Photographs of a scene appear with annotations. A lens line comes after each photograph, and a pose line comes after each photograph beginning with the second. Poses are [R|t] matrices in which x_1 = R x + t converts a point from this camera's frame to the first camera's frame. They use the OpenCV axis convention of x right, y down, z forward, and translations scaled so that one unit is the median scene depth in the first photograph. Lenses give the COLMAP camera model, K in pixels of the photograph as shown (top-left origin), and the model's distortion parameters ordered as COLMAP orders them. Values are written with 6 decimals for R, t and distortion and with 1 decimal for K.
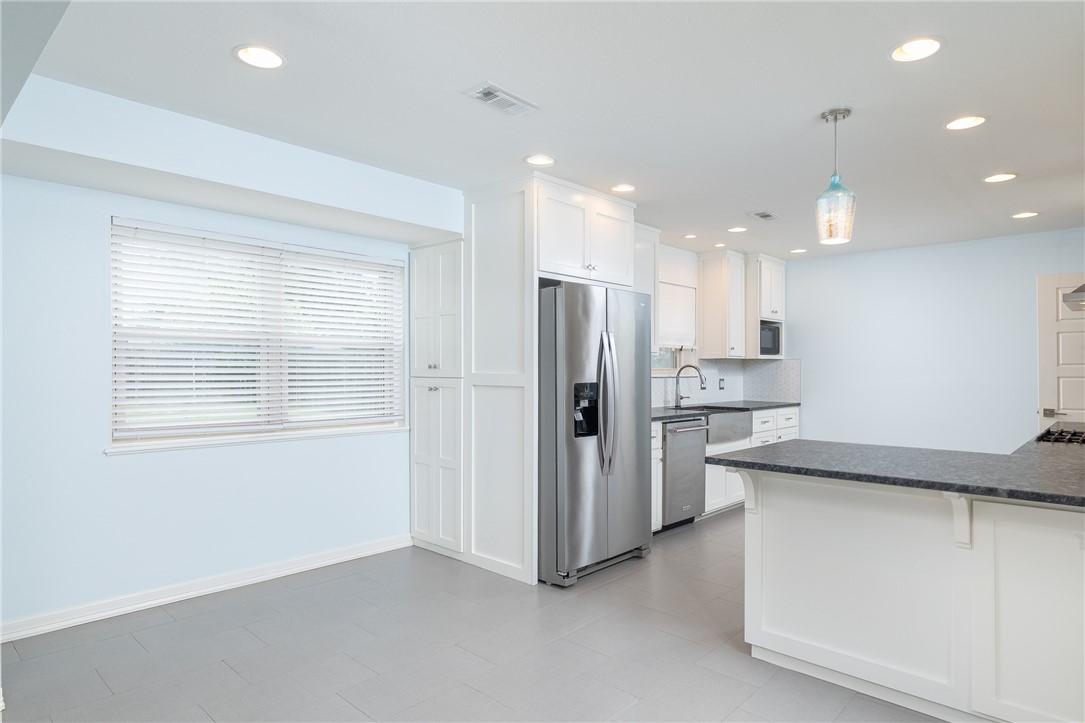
lens RADIAL K [[633.4, 0, 571.7], [0, 633.4, 364.6], [0, 0, 1]] dist [-0.004772, -0.000274]
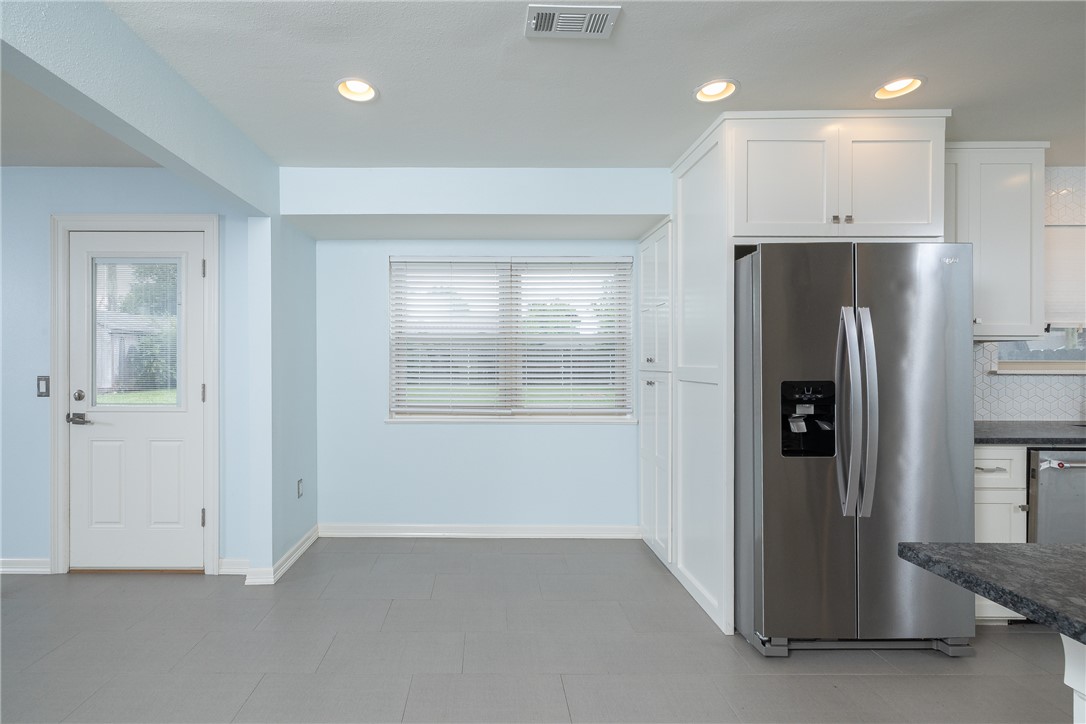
lens RADIAL K [[484.7, 0, 491.1], [0, 484.7, 361.9], [0, 0, 1]] dist [0.011867, -0.000111]
pose [[0.667415, -0.004901, -0.744670, 0.176764], [0.006538, 0.999978, -0.000722, 0.005178], [0.744657, -0.004386, 0.667433, 0.336504]]
